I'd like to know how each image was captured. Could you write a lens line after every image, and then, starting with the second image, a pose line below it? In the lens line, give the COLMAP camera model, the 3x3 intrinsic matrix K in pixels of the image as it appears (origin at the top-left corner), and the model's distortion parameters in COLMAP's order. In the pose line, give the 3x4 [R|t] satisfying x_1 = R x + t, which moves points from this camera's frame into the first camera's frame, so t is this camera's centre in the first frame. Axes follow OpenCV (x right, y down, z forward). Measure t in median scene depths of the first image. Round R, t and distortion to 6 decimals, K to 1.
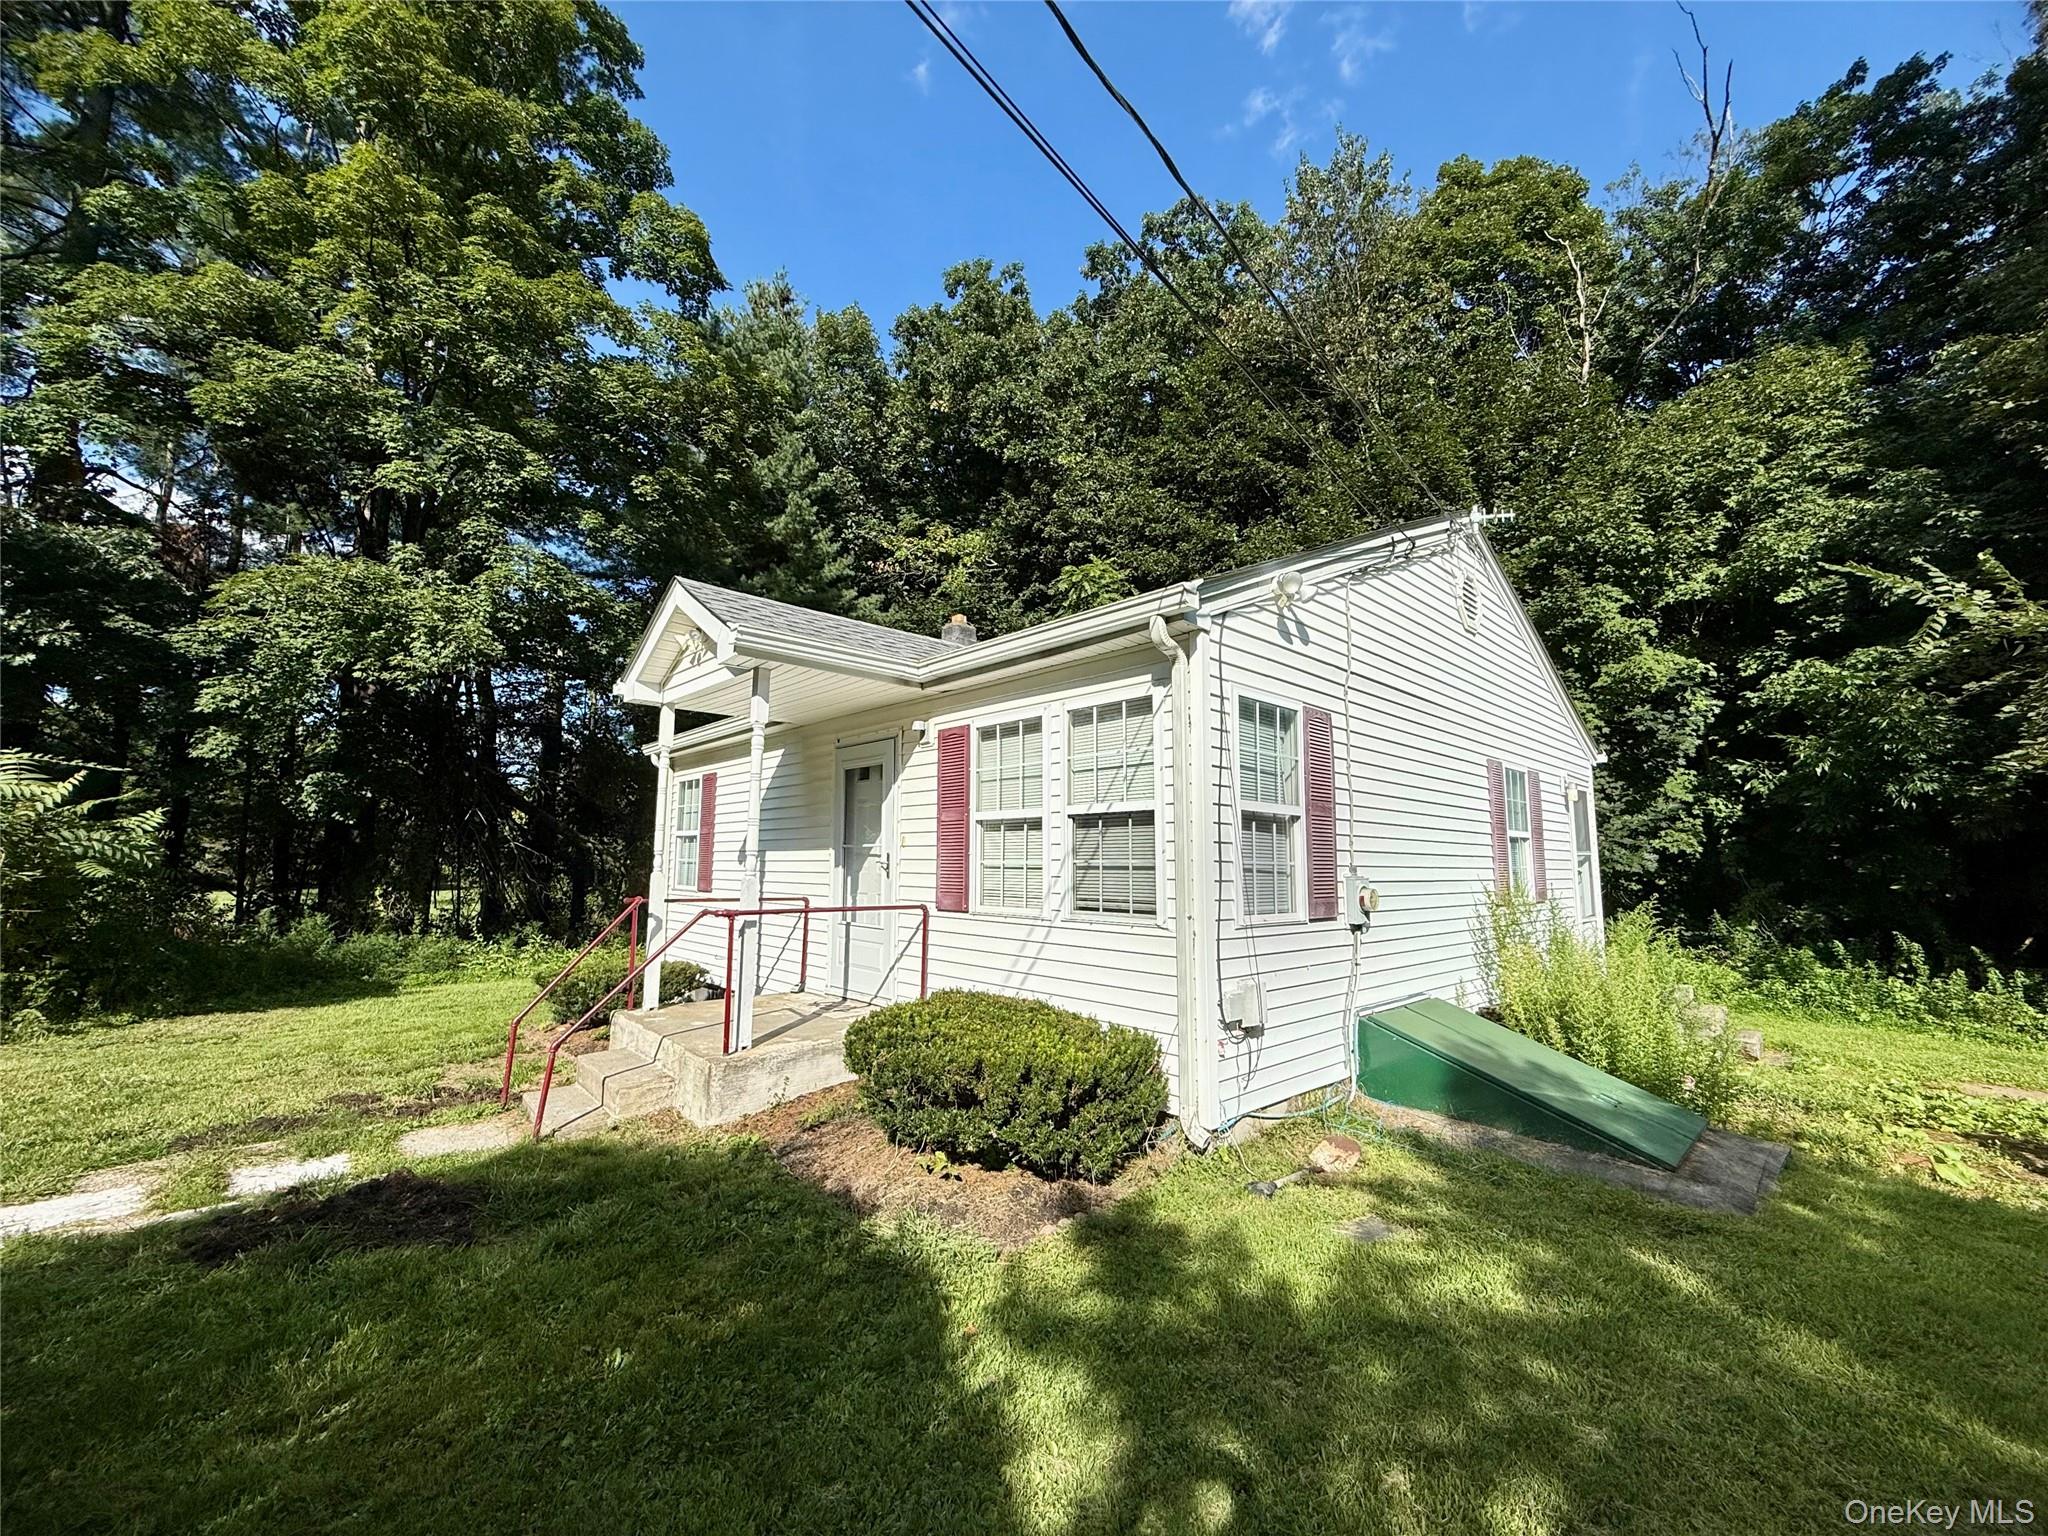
lens RADIAL K [[818.2, 0, 1017.1], [0, 818.2, 765.2], [0, 0, 1]] dist [-0.001229, 0.000397]
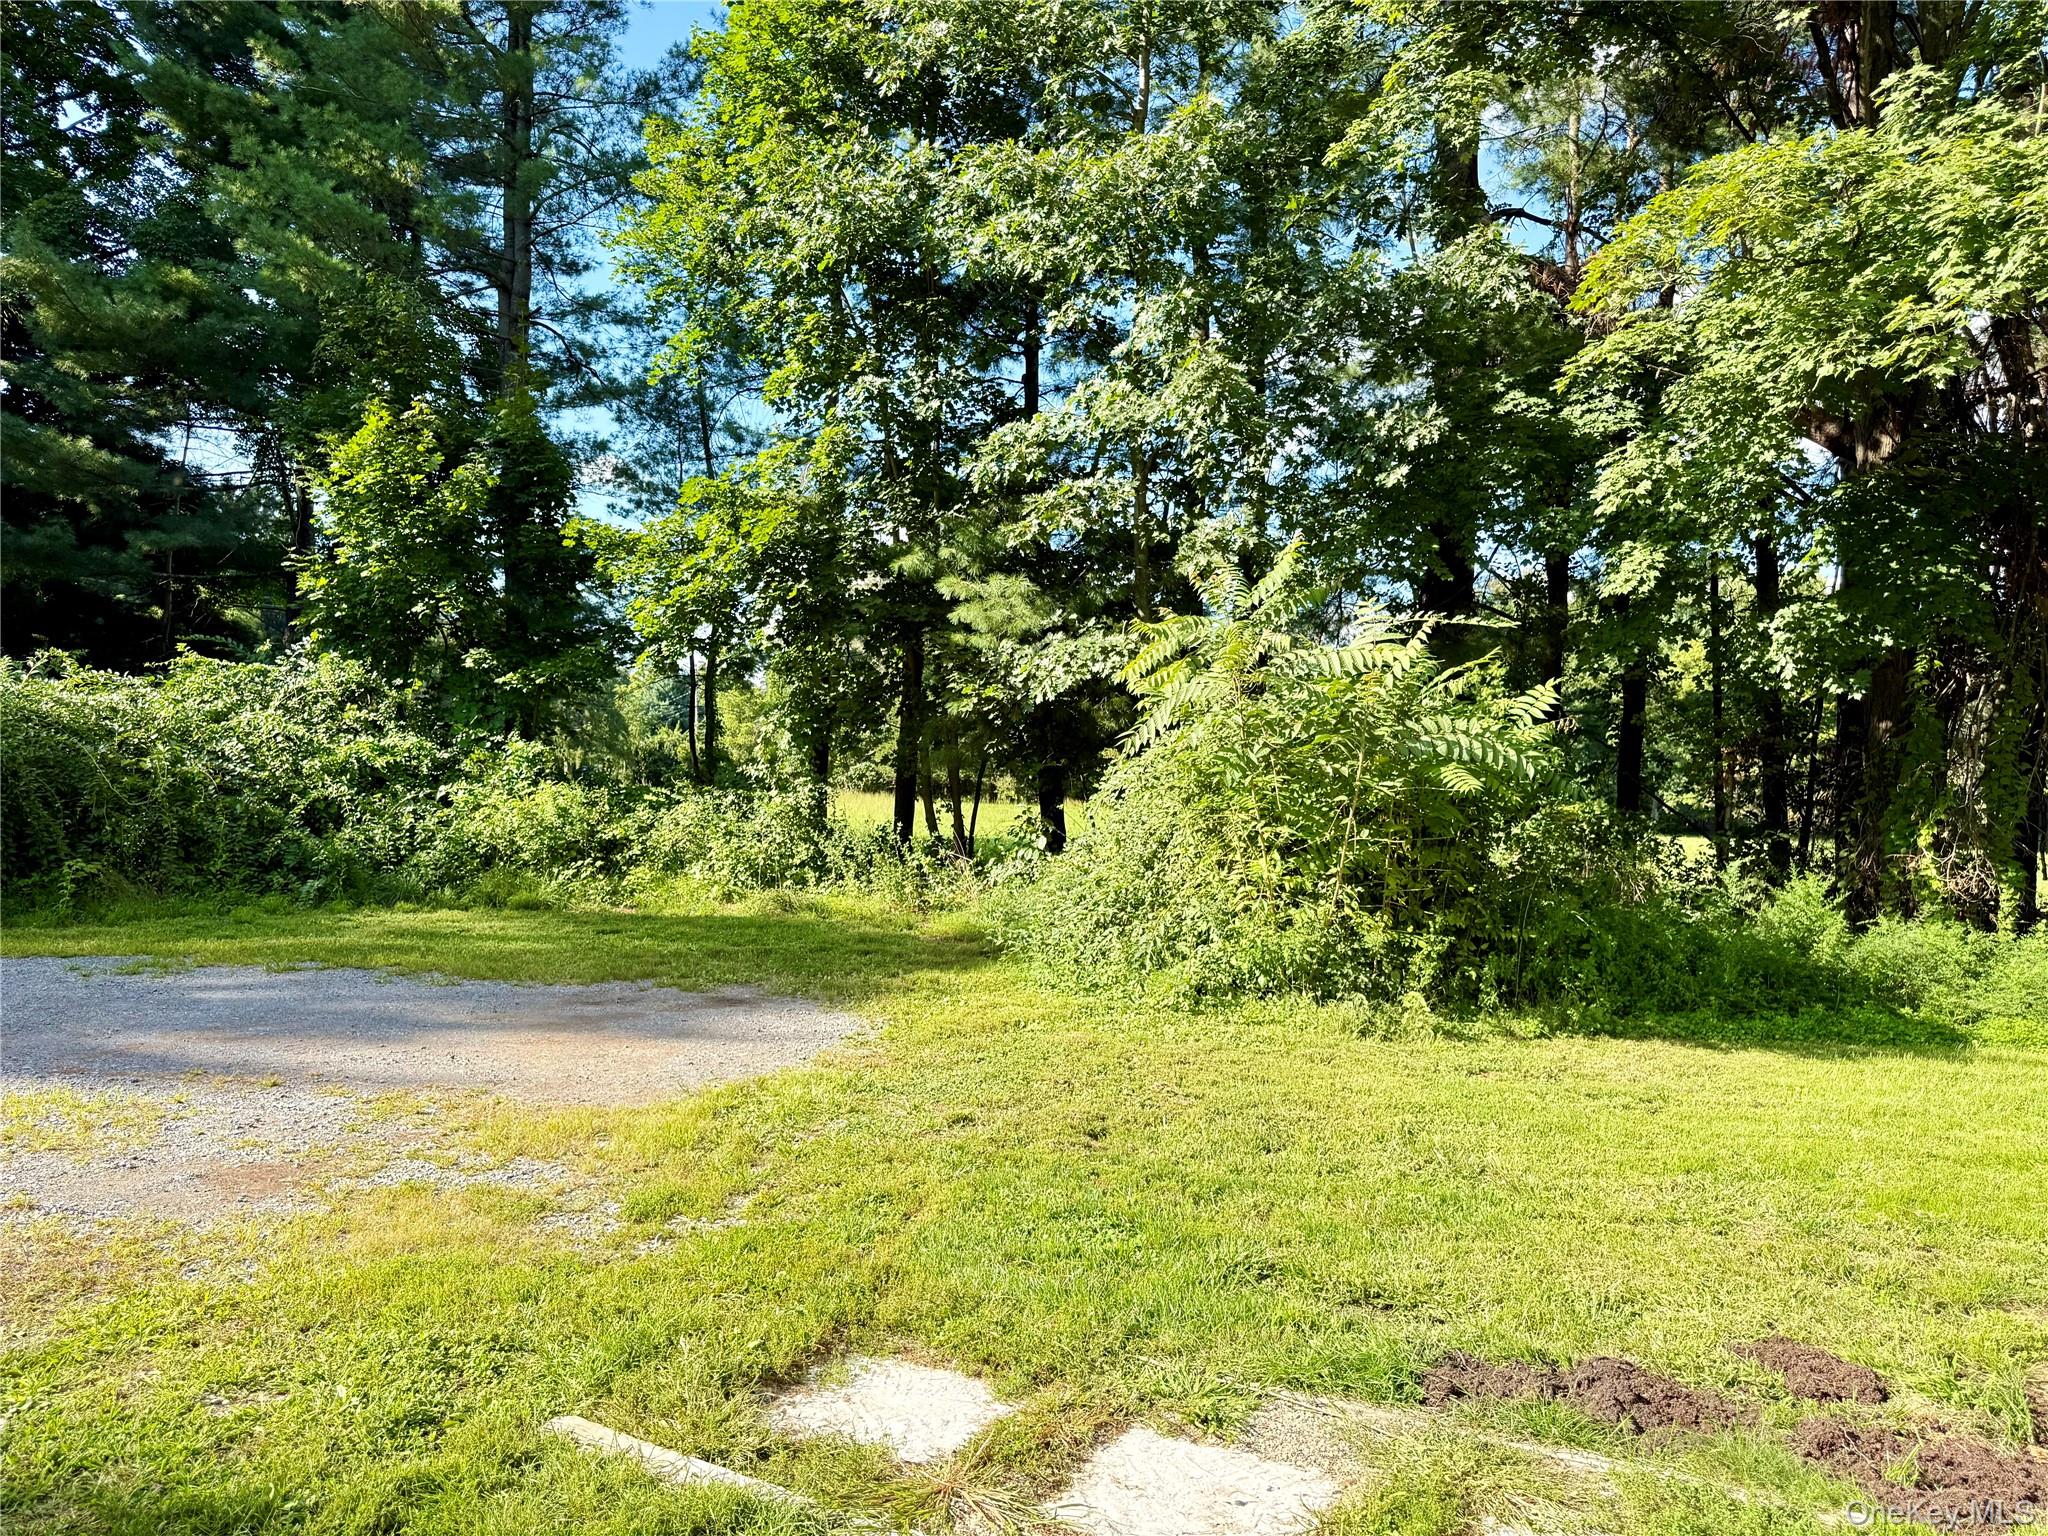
lens RADIAL K [[1453.7, 0, 1014.1], [0, 1453.7, 775.4], [0, 0, 1]] dist [0.047625, -0.058219]
pose [[0.329624, -0.003600, -0.944105, -0.167043], [0.099686, 0.994536, 0.031012, 0.045796], [0.938835, -0.104336, 0.328182, 0.261362]]
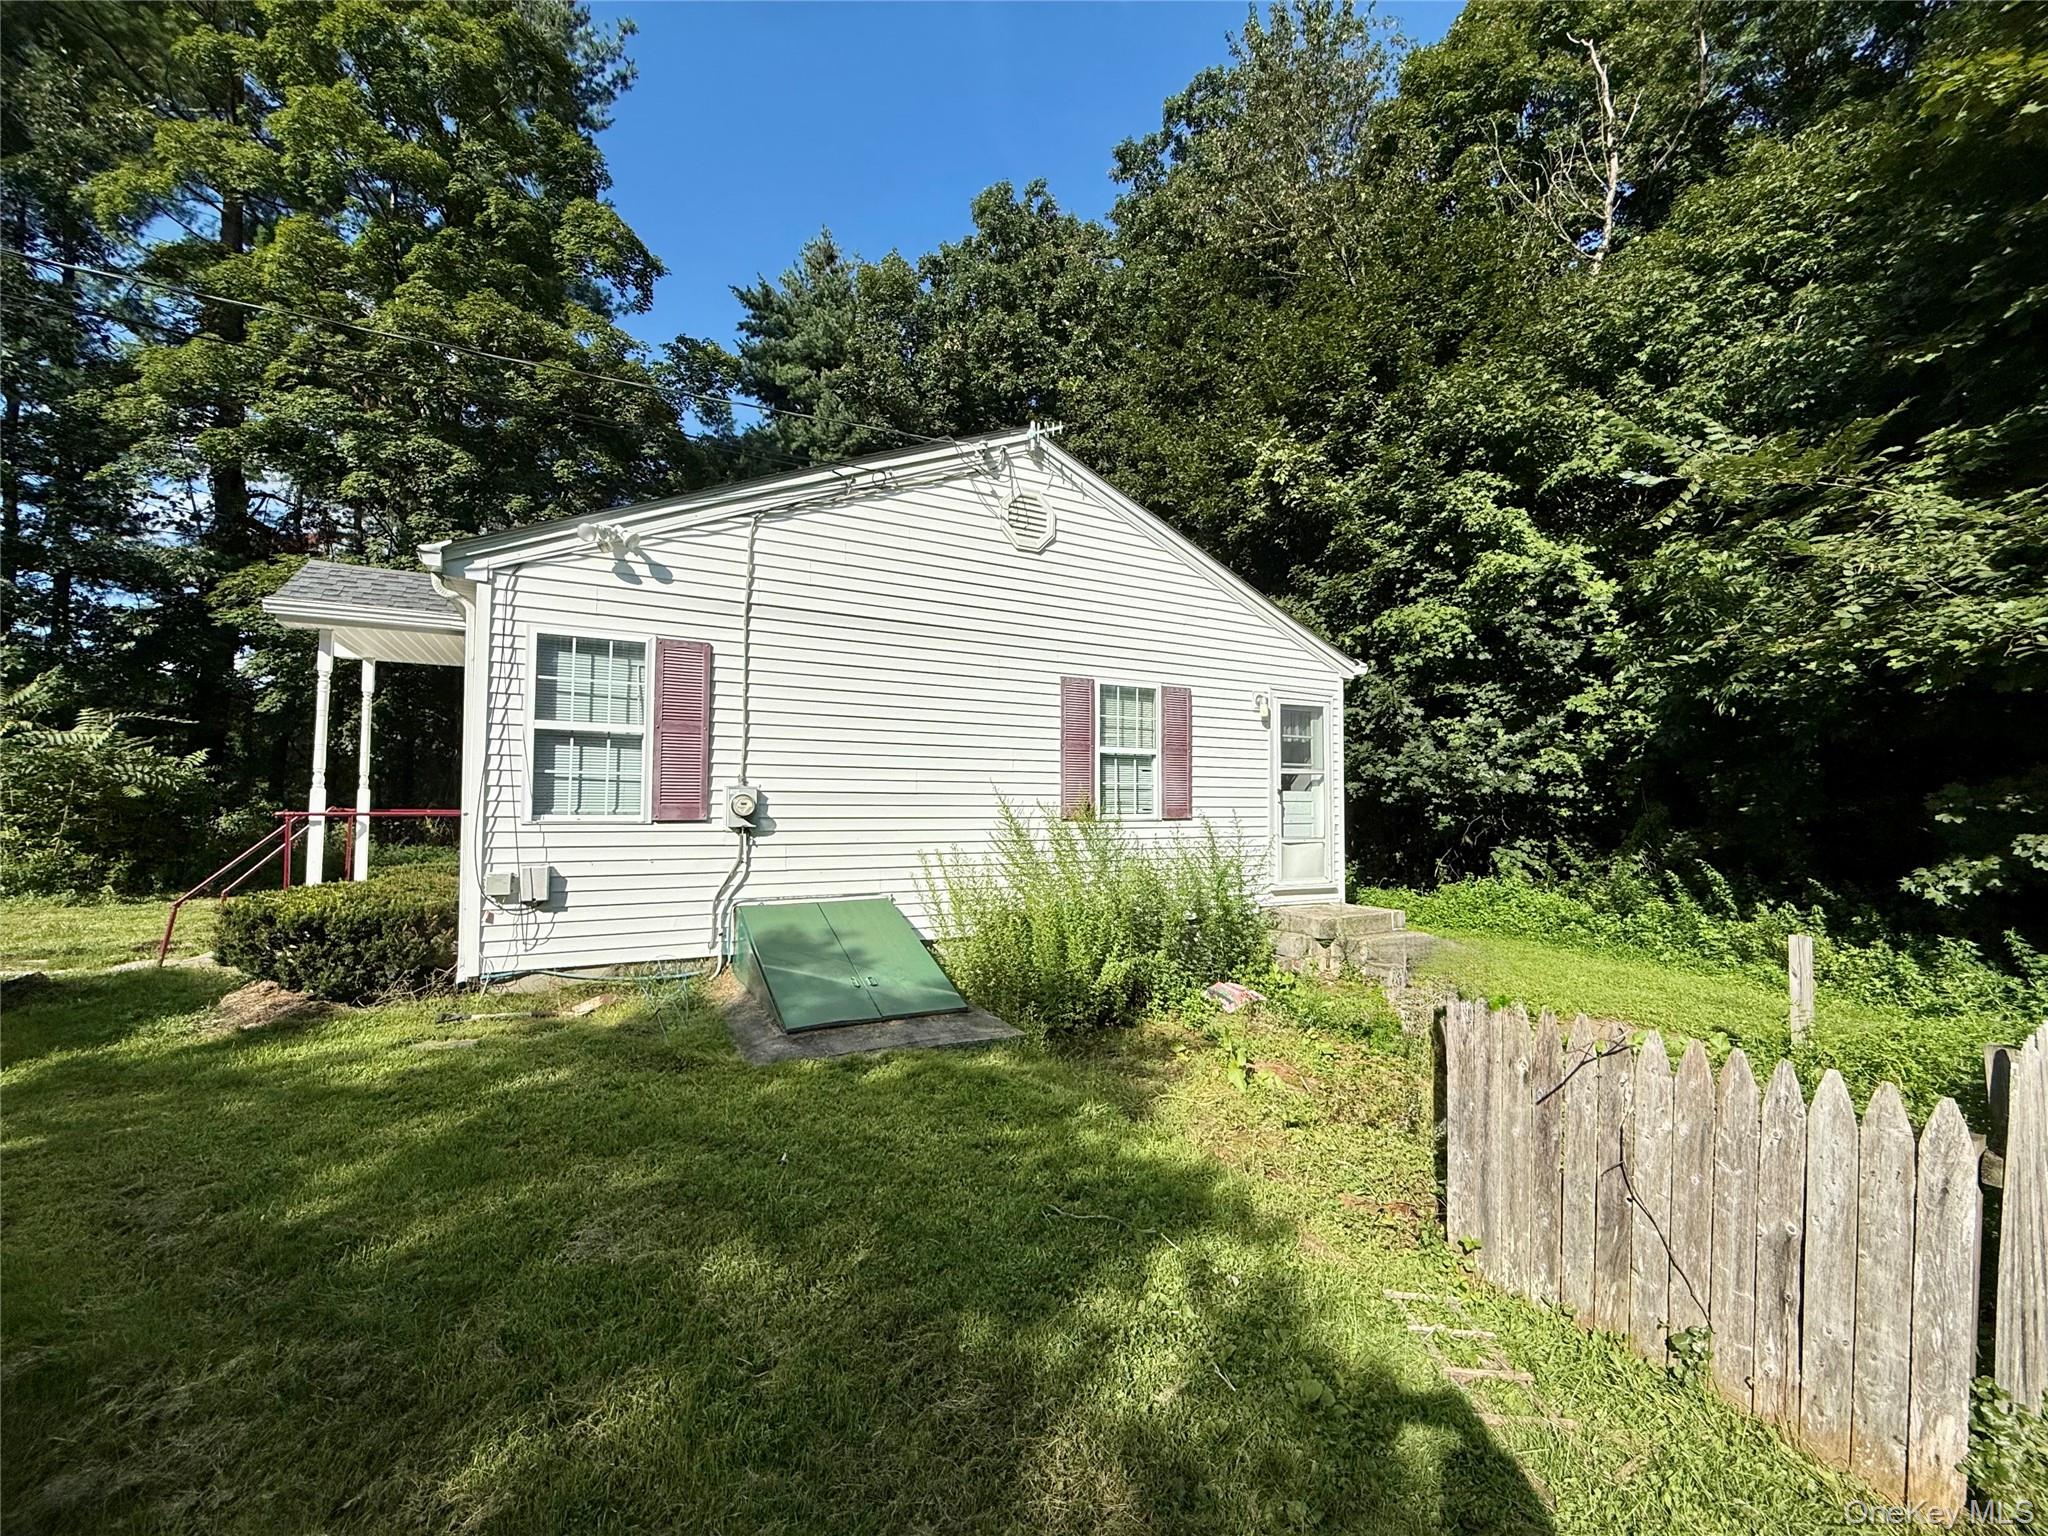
lens RADIAL K [[818.2, 0, 1006.1], [0, 818.2, 763.8], [0, 0, 1]] dist [-0.001229, 0.000397]
pose [[0.968062, -0.012336, -0.250407, 0.565899], [0.031208, 0.996950, 0.071534, 0.018959], [0.248760, -0.077064, 0.965494, -0.001701]]
